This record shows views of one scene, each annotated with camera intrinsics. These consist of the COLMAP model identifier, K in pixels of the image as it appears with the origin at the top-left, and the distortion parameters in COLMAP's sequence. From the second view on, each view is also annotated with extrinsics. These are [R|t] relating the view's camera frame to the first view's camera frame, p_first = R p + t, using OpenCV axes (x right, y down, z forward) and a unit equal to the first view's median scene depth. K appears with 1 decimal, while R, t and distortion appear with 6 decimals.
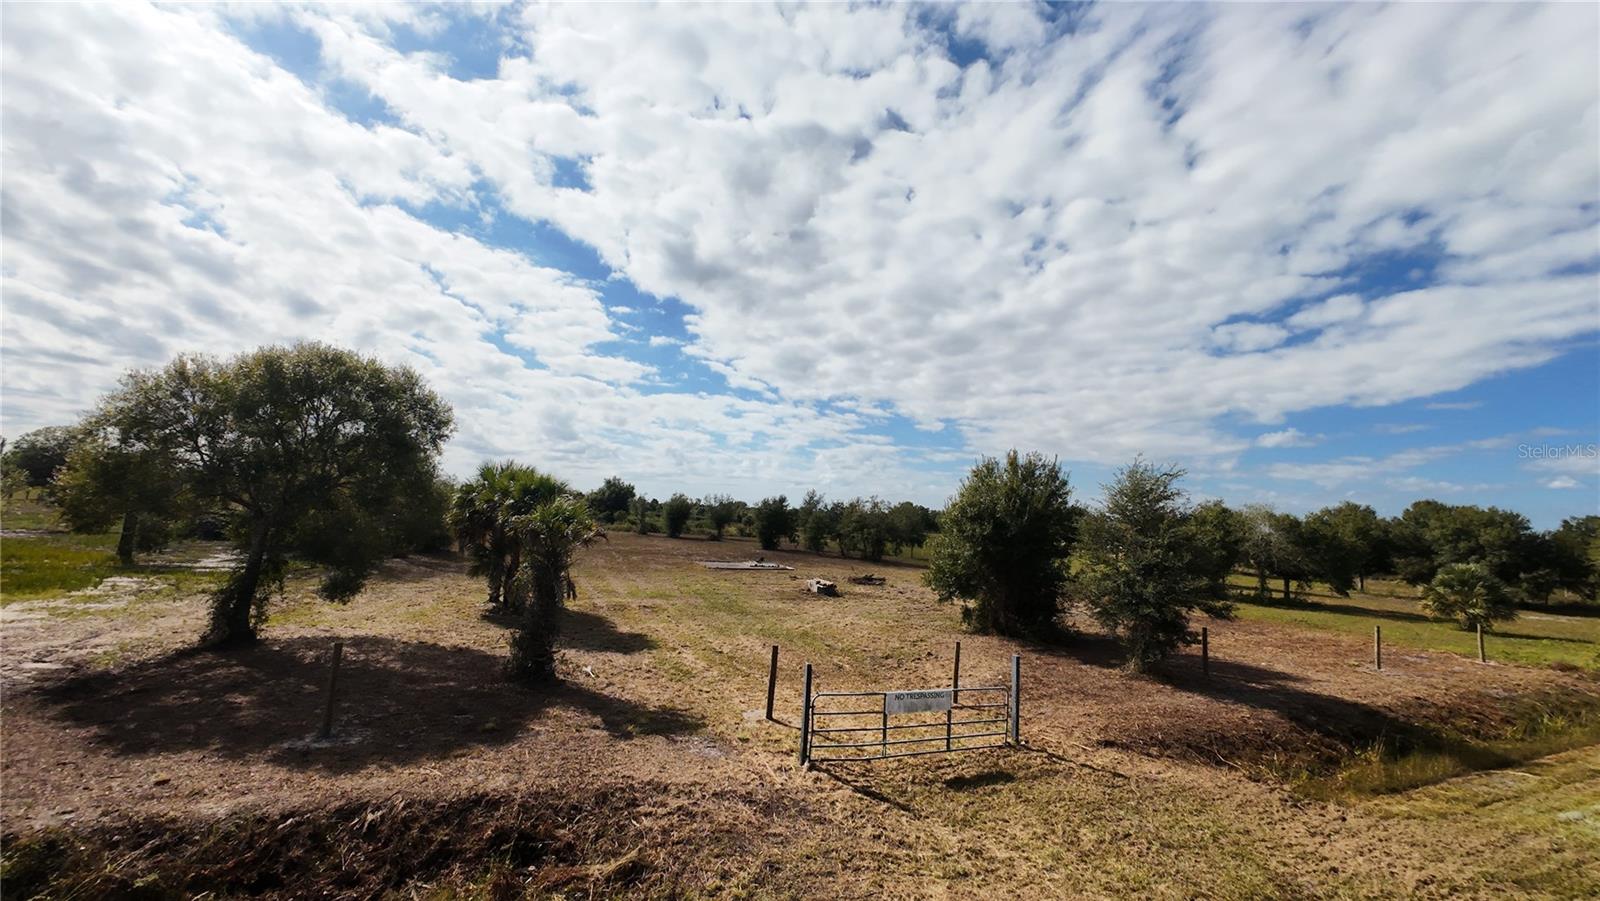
lens RADIAL K [[609.5, 0, 800.3], [0, 609.5, 486.9], [0, 0, 1]] dist [-0.002176, 0.001235]
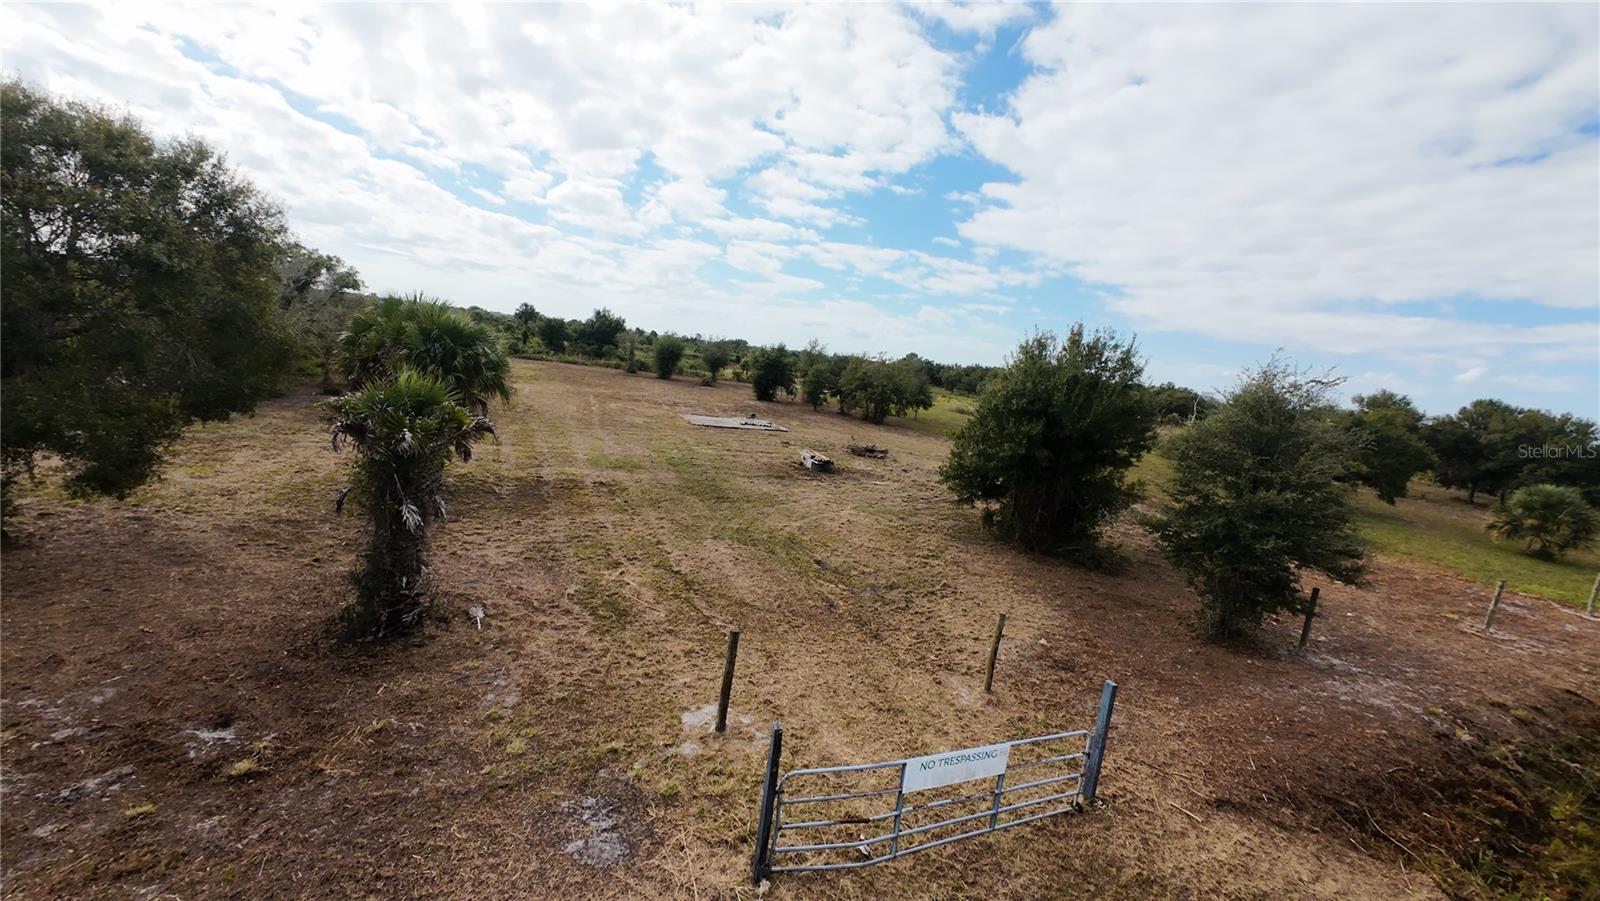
lens RADIAL K [[609.5, 0, 804.1], [0, 609.5, 448.2], [0, 0, 1]] dist [-0.002176, 0.001235]
pose [[0.997703, 0.066433, 0.013260, 0.001632], [-0.067743, 0.978582, 0.194390, -0.008647], [-0.000062, -0.194842, 0.980835, 0.058810]]
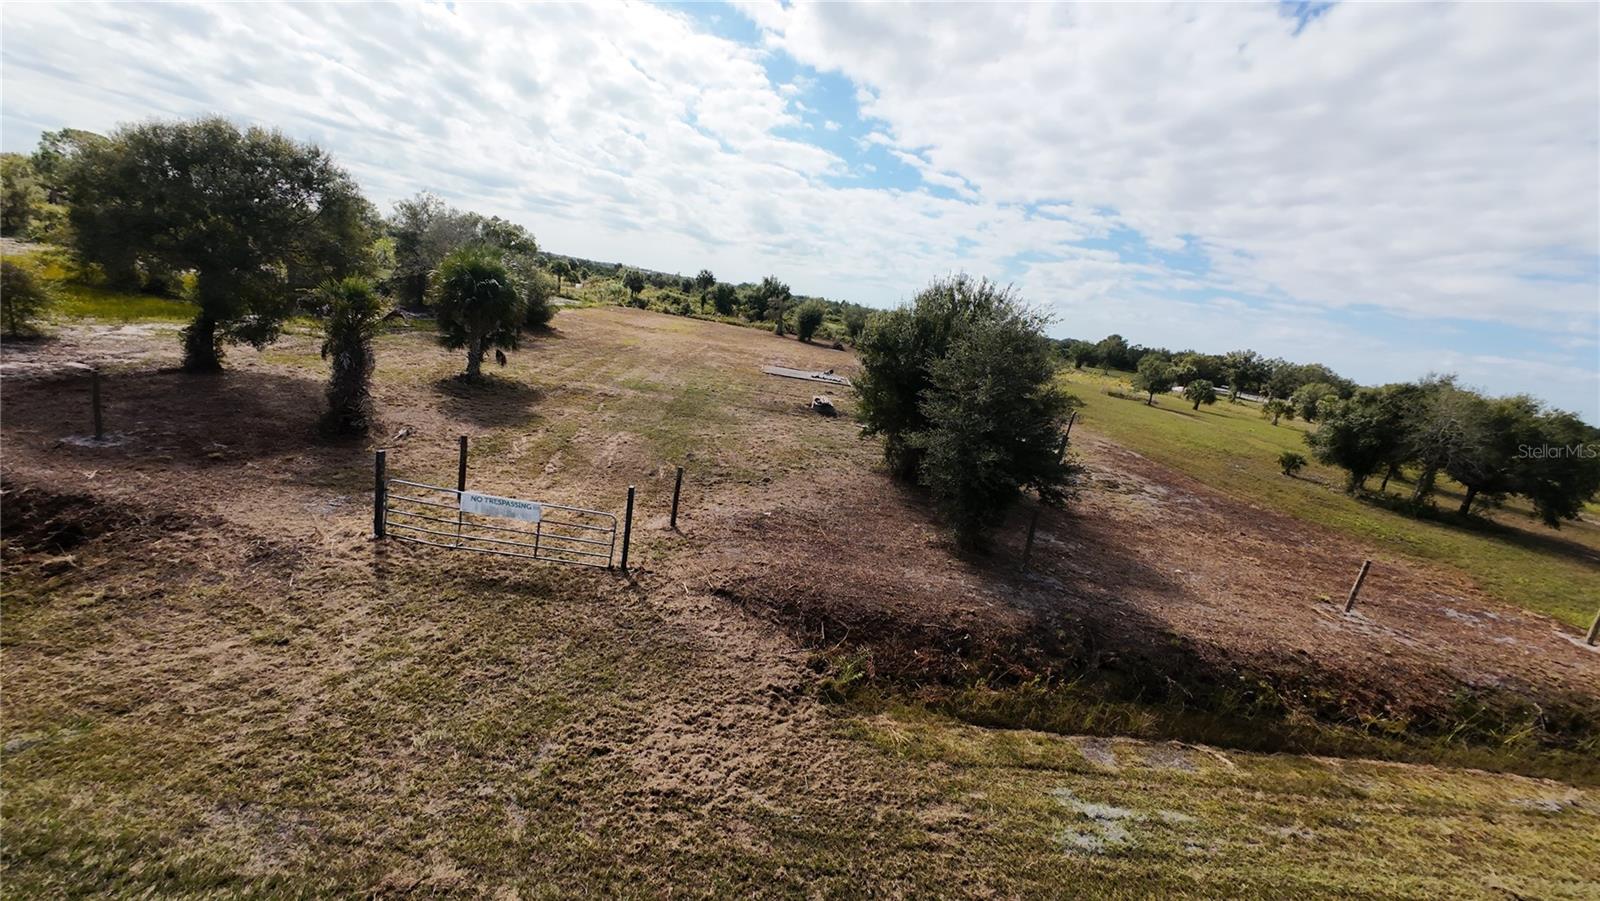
lens RADIAL K [[609.5, 0, 803.4], [0, 609.5, 464.2], [0, 0, 1]] dist [-0.002176, 0.001235]
pose [[0.938058, 0.176020, -0.298437, 0.122017], [-0.089544, 0.955242, 0.281948, -0.005737], [0.334708, -0.237761, 0.911833, 0.033202]]
